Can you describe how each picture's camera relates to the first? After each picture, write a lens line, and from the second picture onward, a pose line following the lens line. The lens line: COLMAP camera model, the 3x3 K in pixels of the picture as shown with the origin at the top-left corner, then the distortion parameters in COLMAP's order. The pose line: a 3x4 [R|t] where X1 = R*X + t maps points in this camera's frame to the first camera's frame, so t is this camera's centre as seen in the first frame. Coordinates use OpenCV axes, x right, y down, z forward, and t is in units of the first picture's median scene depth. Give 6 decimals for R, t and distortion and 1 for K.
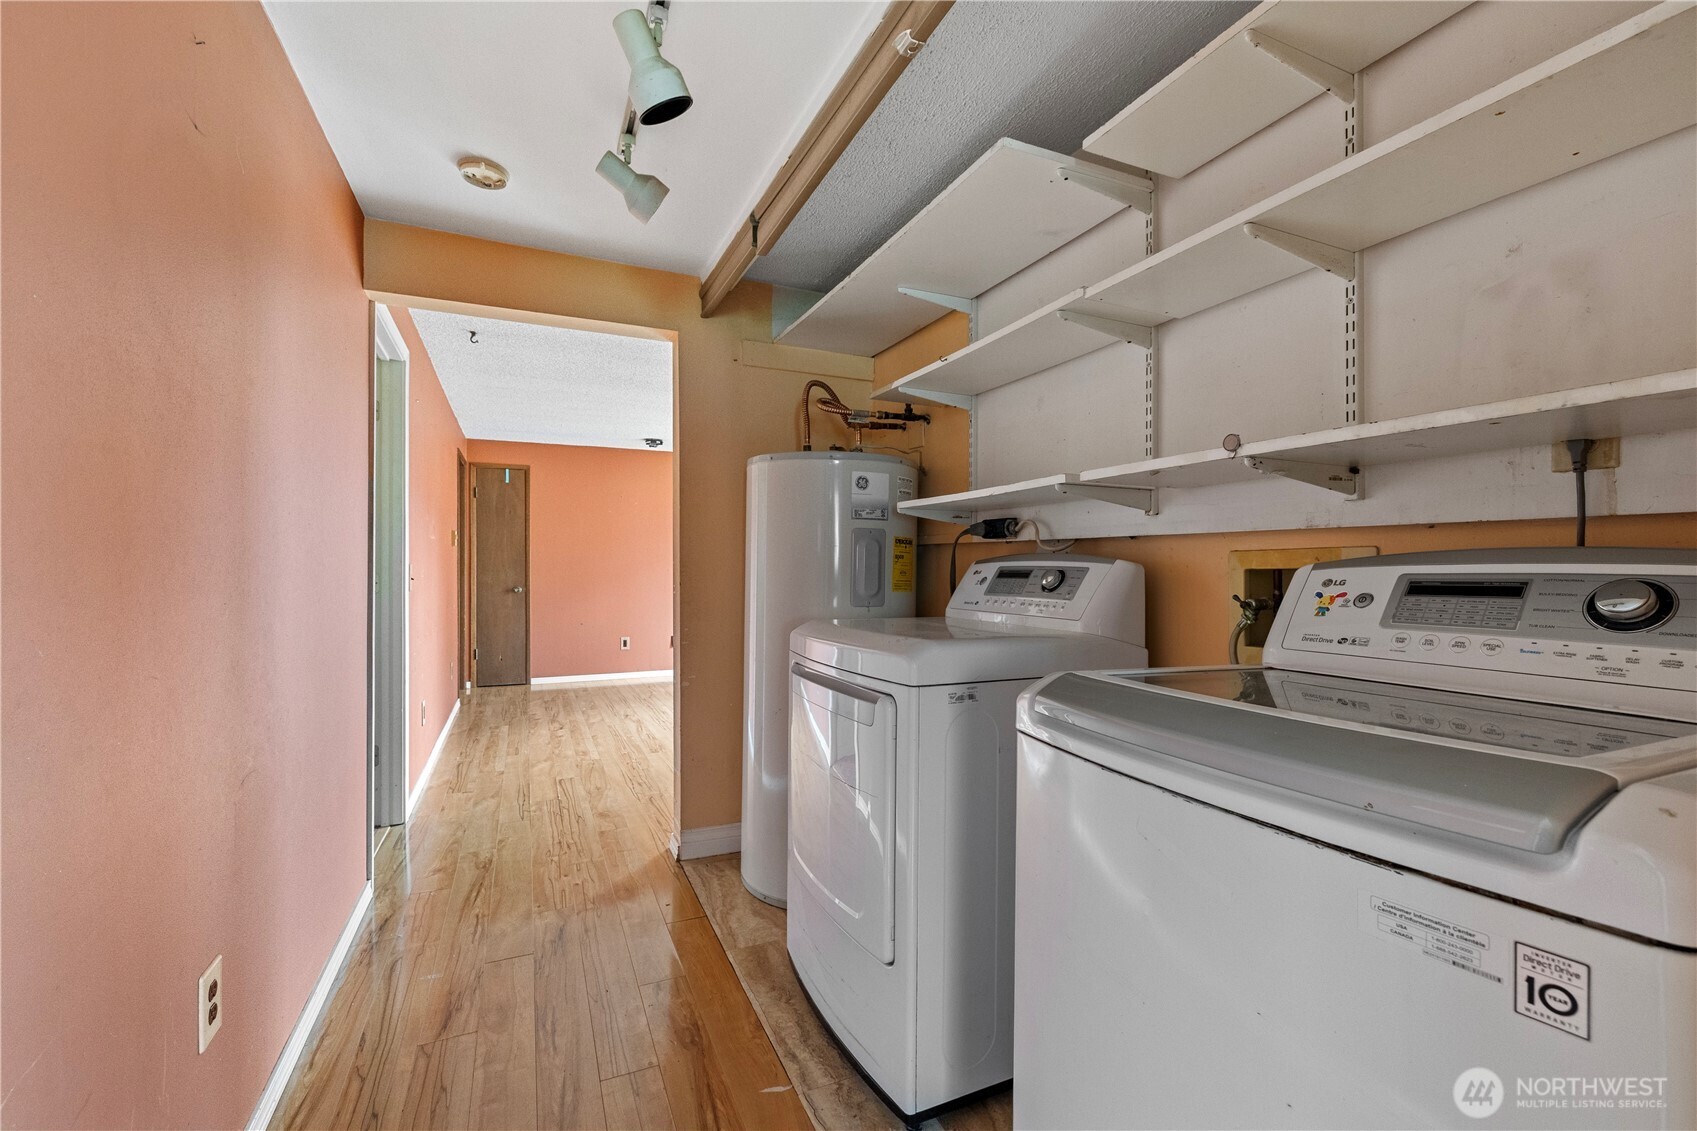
lens RADIAL K [[715.8, 0, 847.3], [0, 715.8, 562.8], [0, 0, 1]] dist [-0.000201, -0.000024]
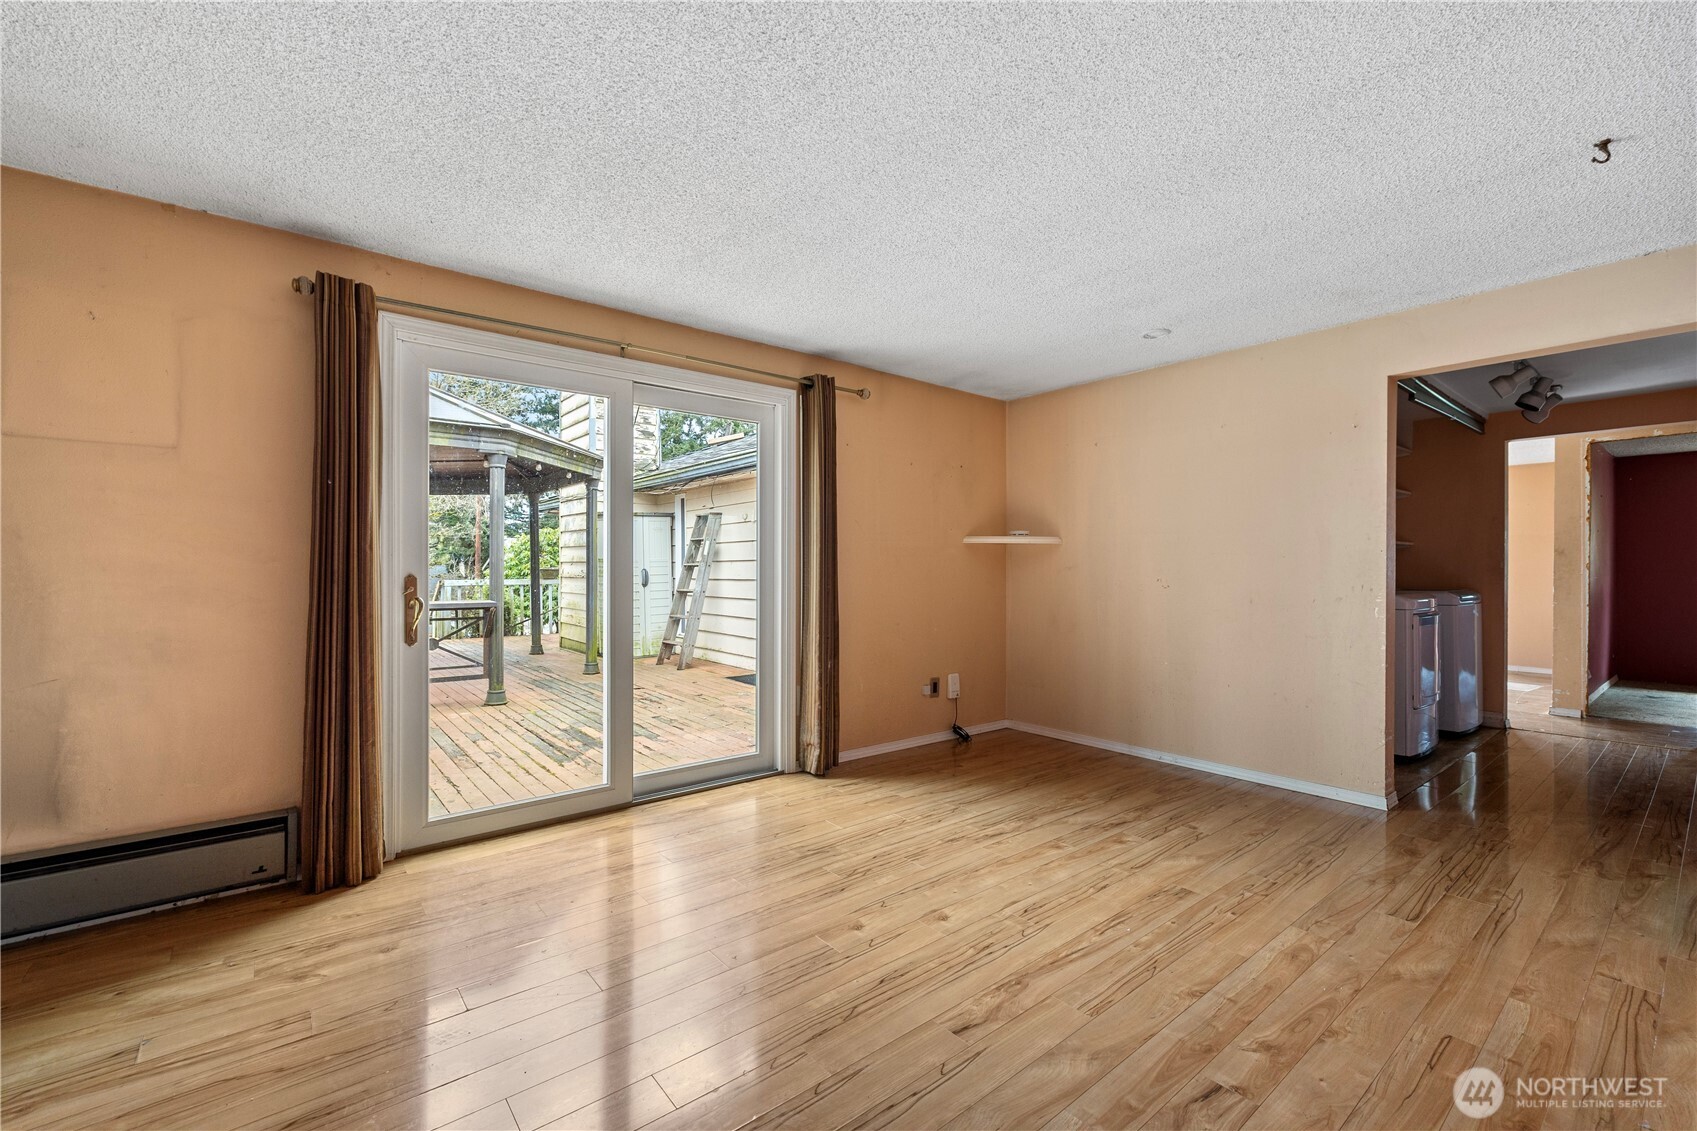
lens RADIAL K [[715.8, 0, 847.3], [0, 715.8, 562.8], [0, 0, 1]] dist [-0.000201, -0.000024]
pose [[-0.255909, 0.005971, 0.966682, -0.501288], [-0.007087, 0.999942, -0.008053, 0.005013], [-0.966675, -0.008912, -0.255852, 0.937966]]
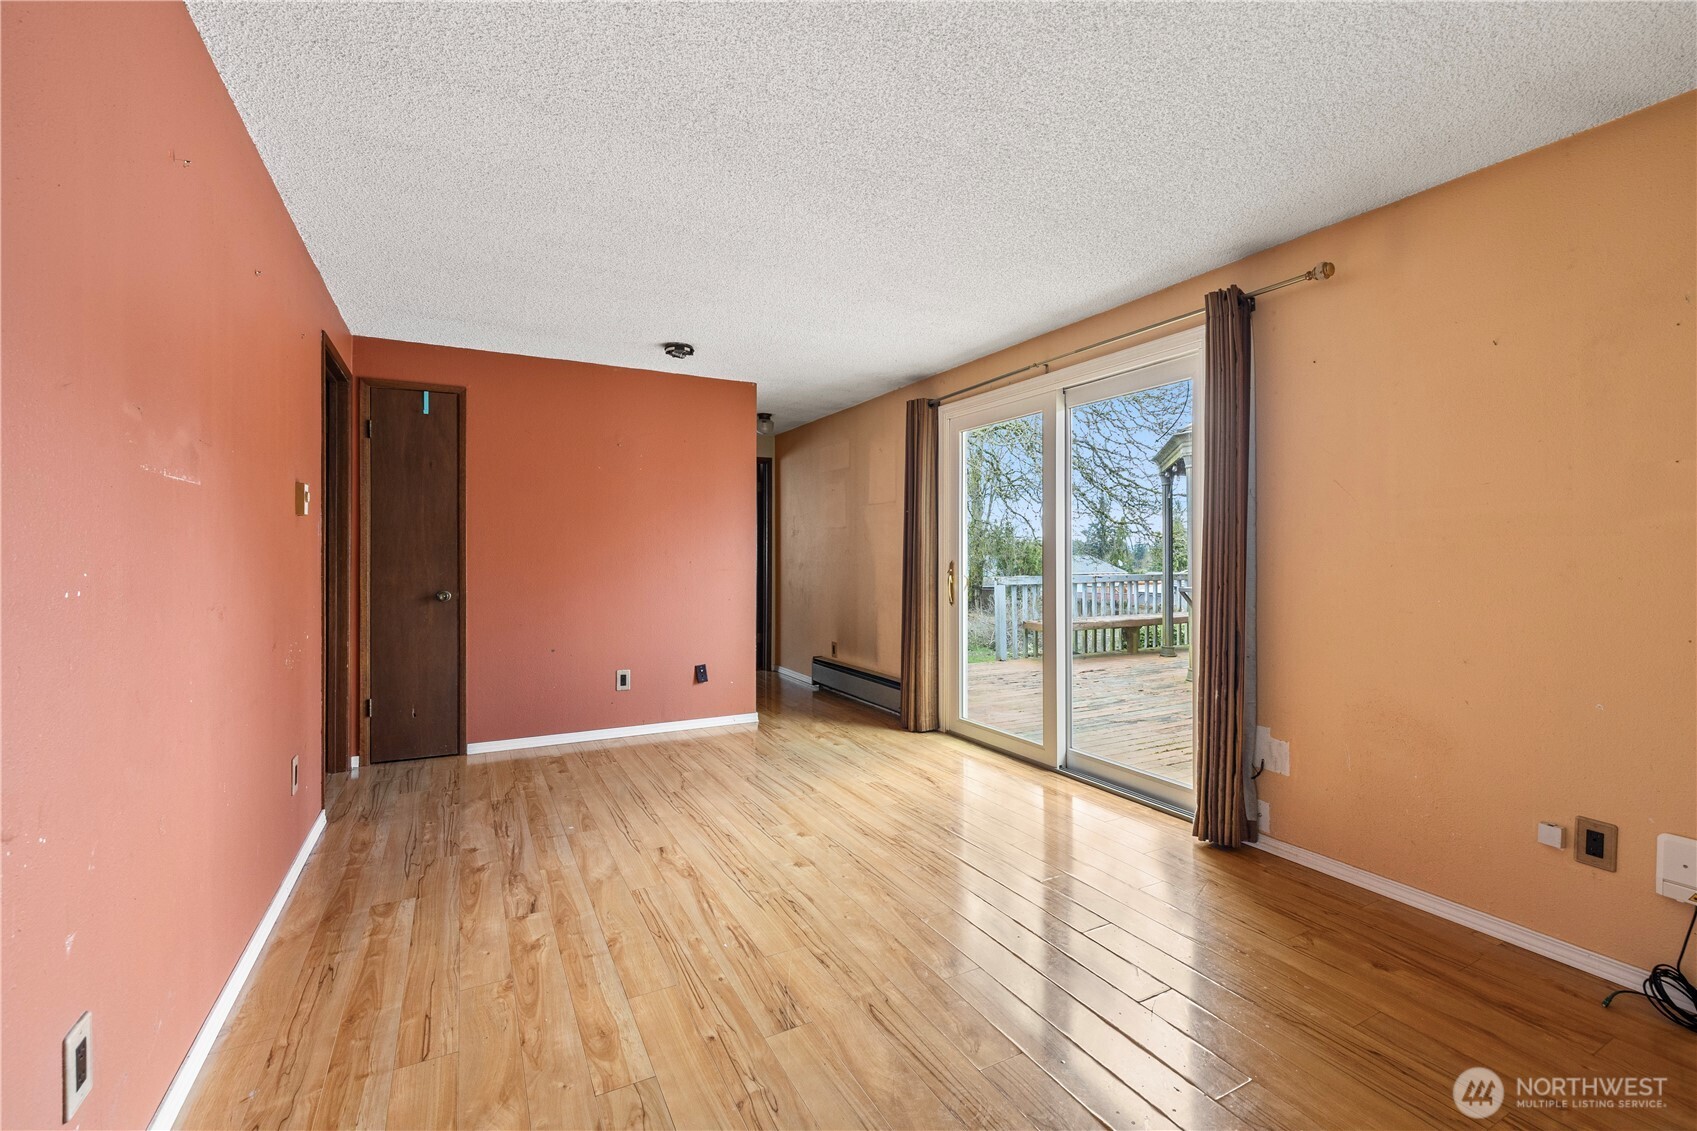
lens RADIAL K [[717.7, 0, 843.2], [0, 717.7, 548.6], [0, 0, 1]] dist [0.002463, 0.000661]
pose [[0.997941, 0.001047, 0.064136, -0.174420], [-0.000882, 0.999996, -0.002598, -0.000329], [-0.064139, 0.002536, 0.997938, 0.397553]]
